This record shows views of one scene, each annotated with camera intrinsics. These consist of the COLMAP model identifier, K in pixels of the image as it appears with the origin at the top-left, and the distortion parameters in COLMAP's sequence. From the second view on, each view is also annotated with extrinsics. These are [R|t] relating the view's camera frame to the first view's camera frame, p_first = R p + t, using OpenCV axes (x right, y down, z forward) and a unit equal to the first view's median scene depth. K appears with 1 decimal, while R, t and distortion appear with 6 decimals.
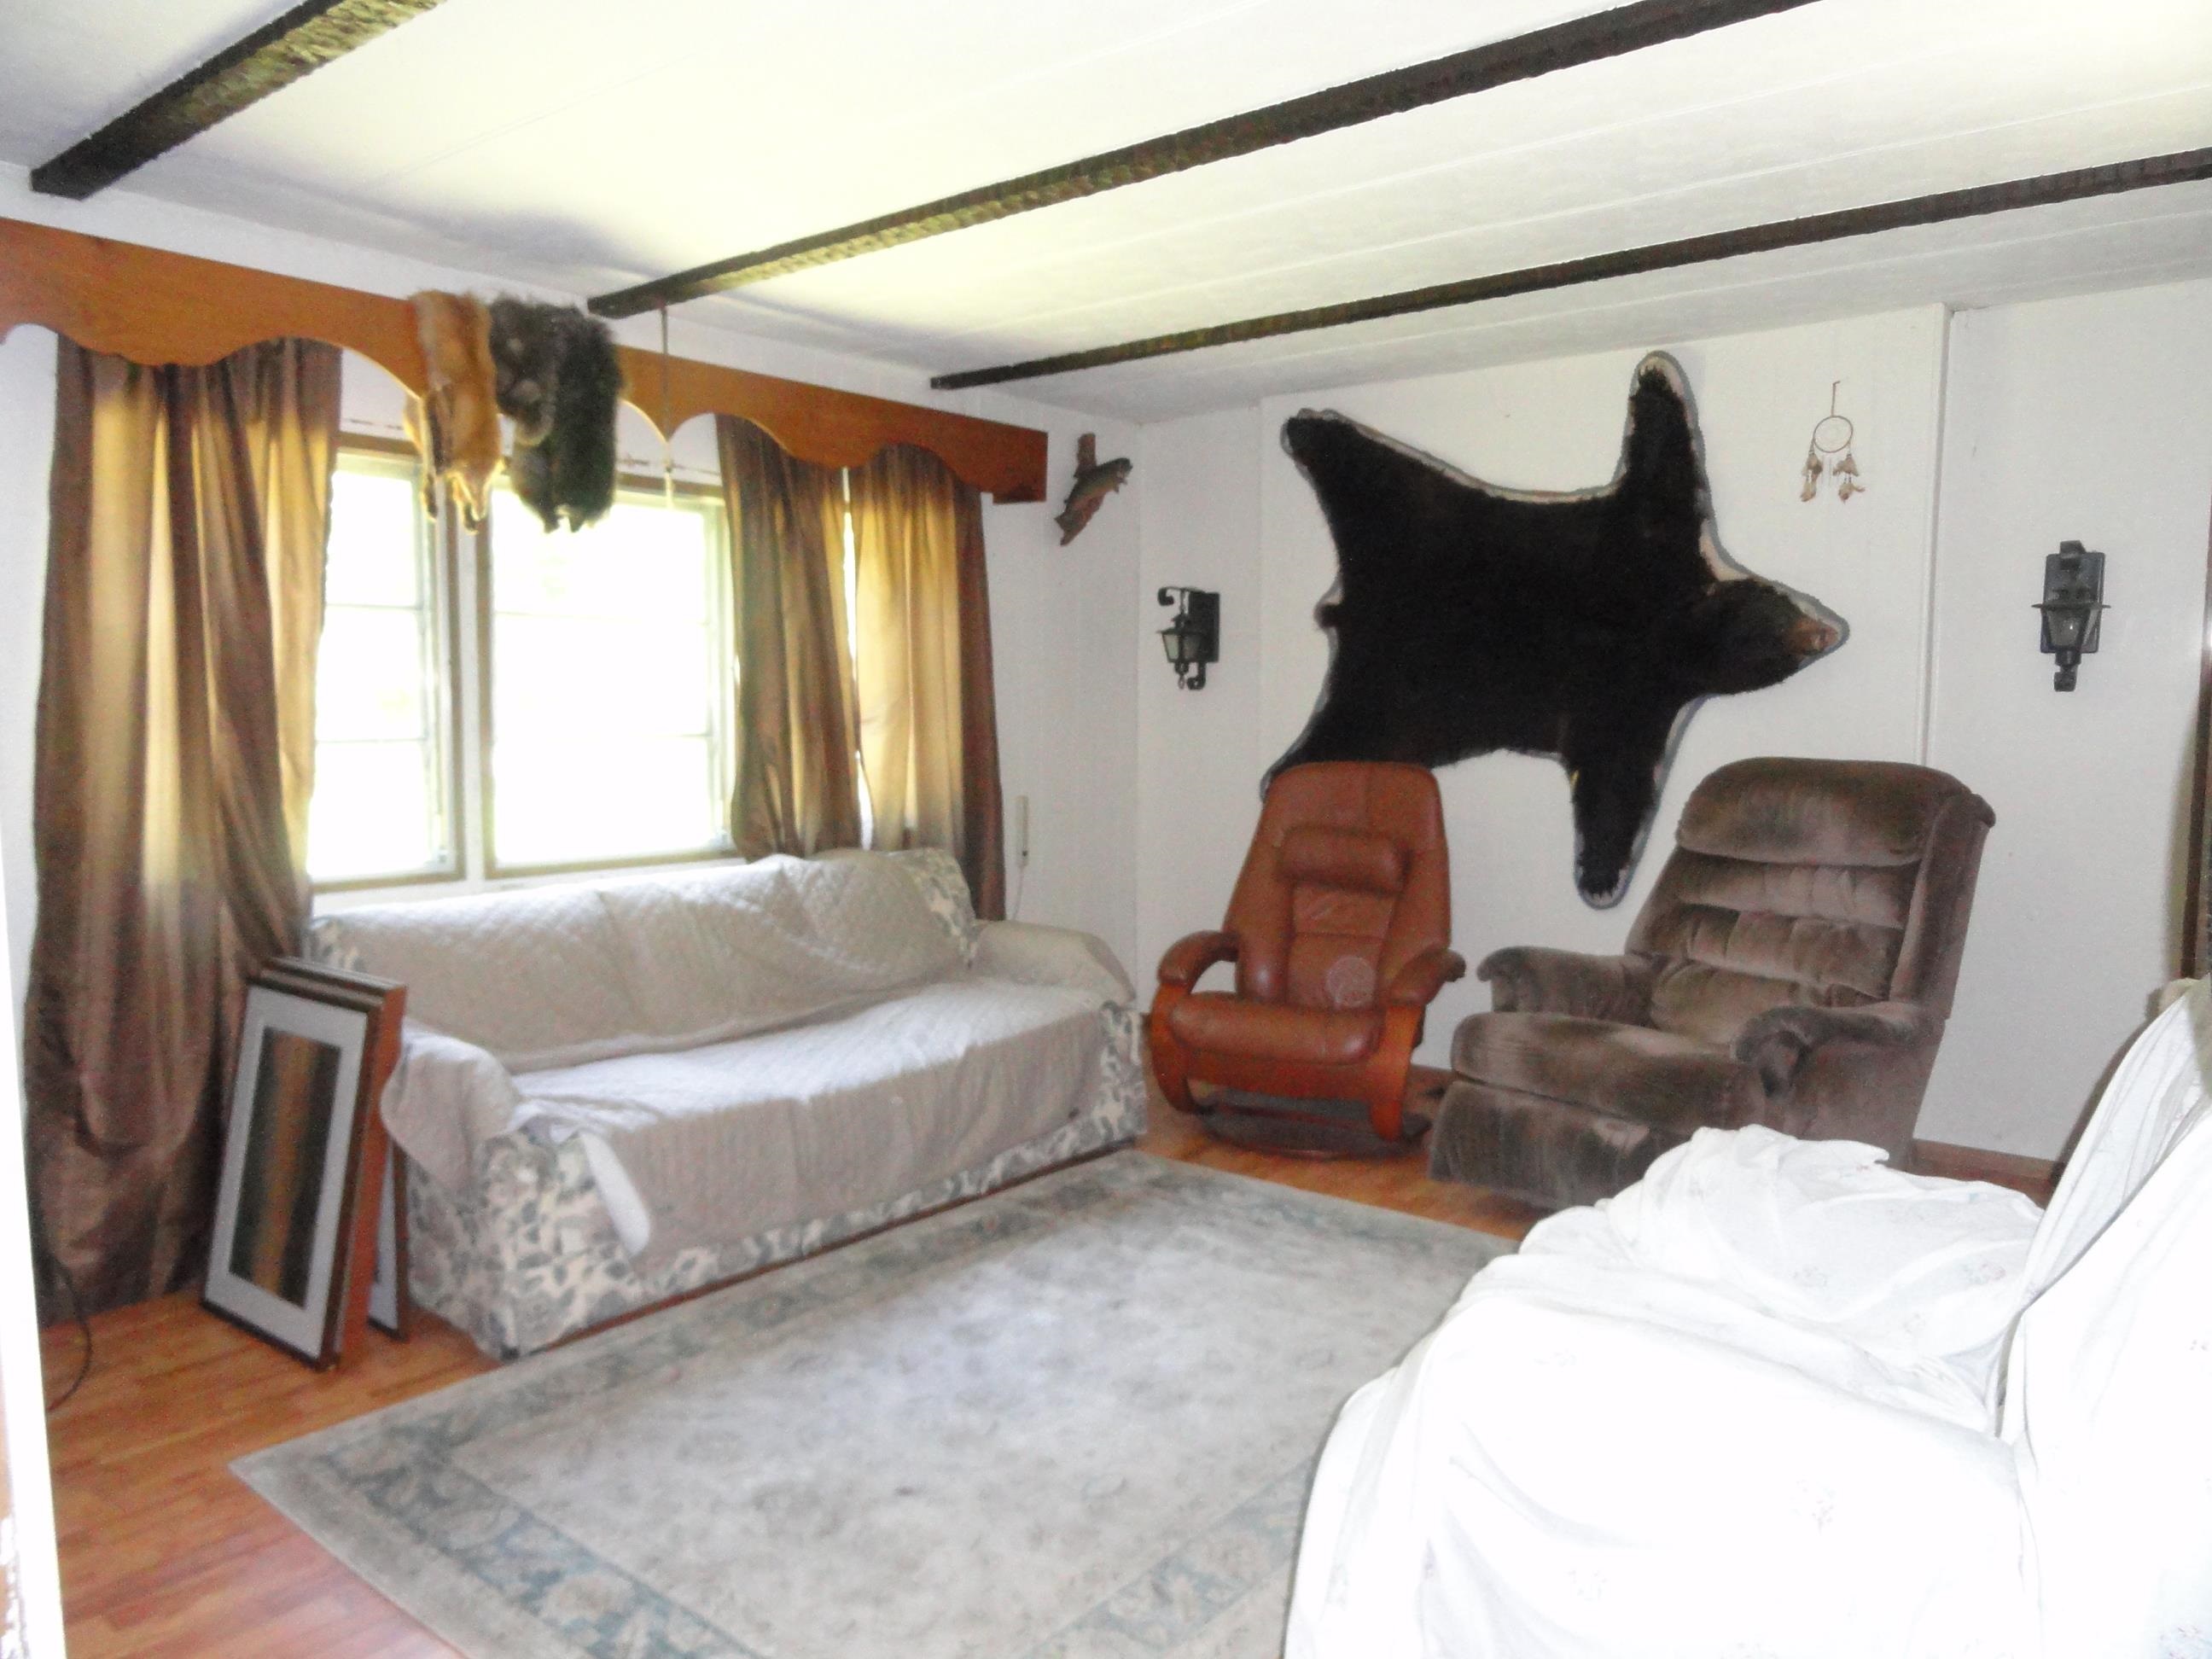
lens RADIAL K [[1530.7, 0, 1101.6], [0, 1530.7, 823.5], [0, 0, 1]] dist [-0.001709, -0.001432]
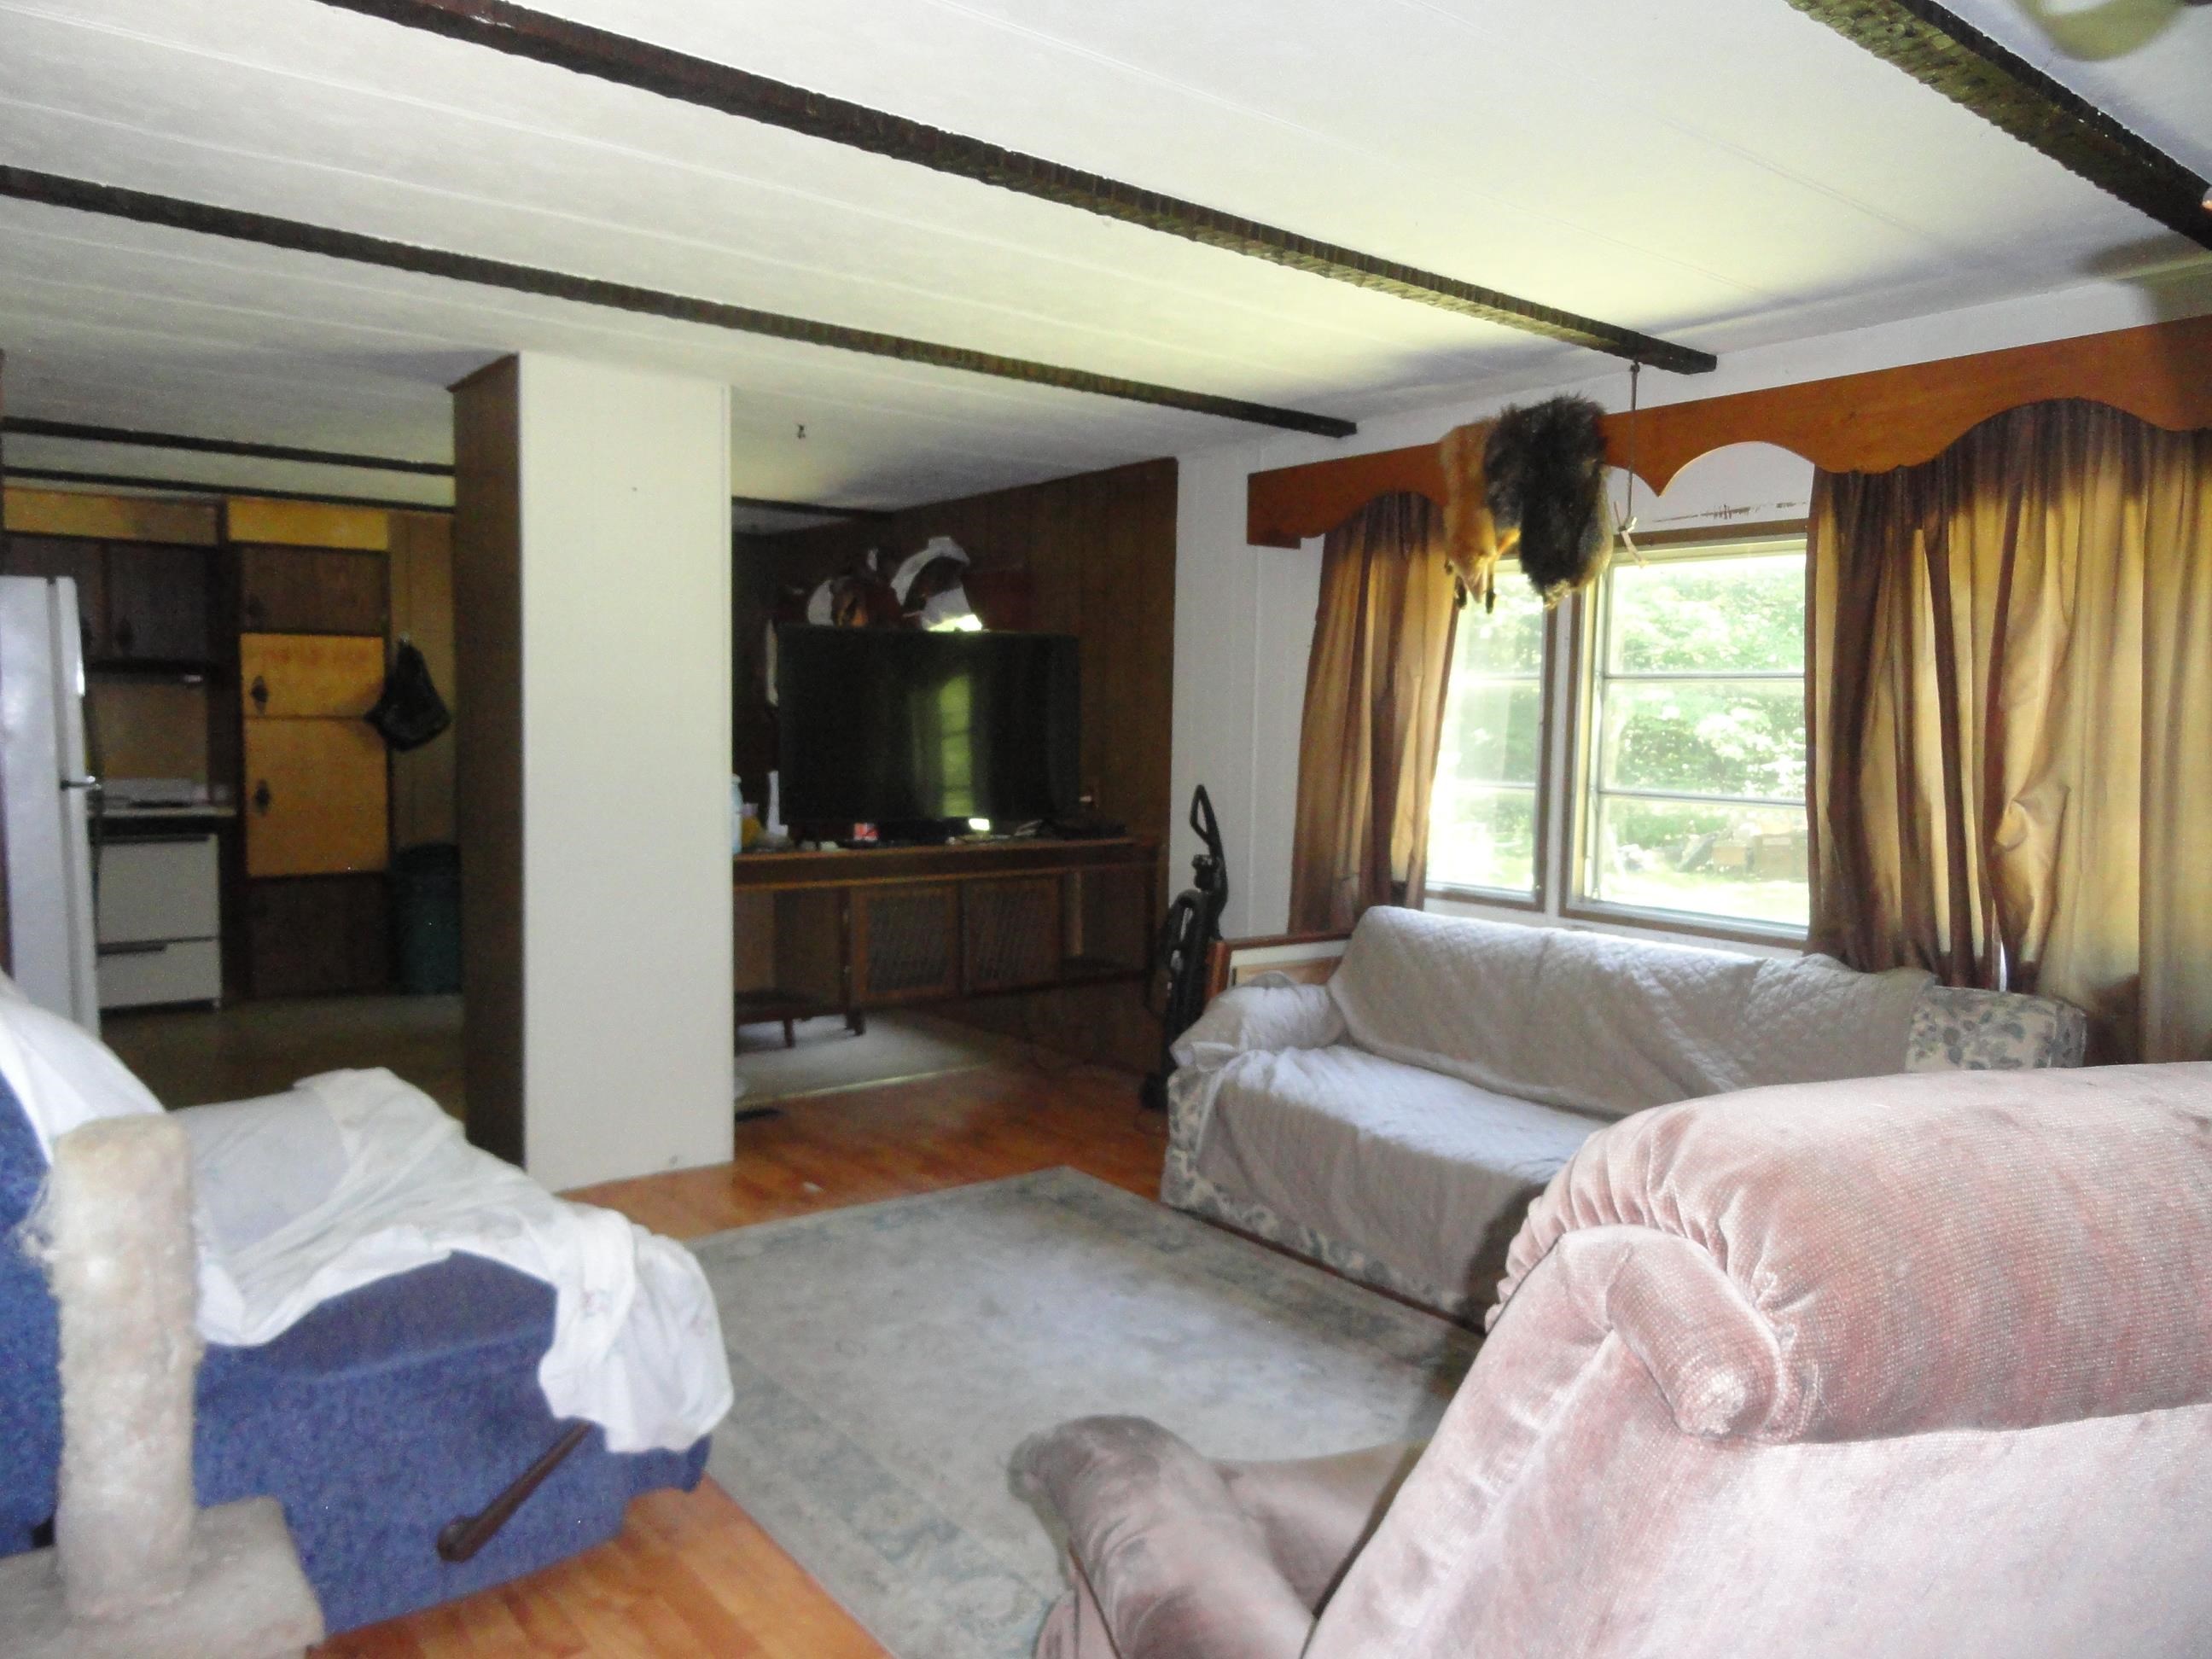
lens RADIAL K [[1547.2, 0, 1106.0], [0, 1547.2, 829.5], [0, 0, 1]] dist [-0.001243, -0.001222]
pose [[-0.218909, 0.063885, -0.973652, 0.836416], [-0.094077, 0.991824, 0.086229, -0.100516], [0.971199, 0.110474, -0.211109, 0.981750]]
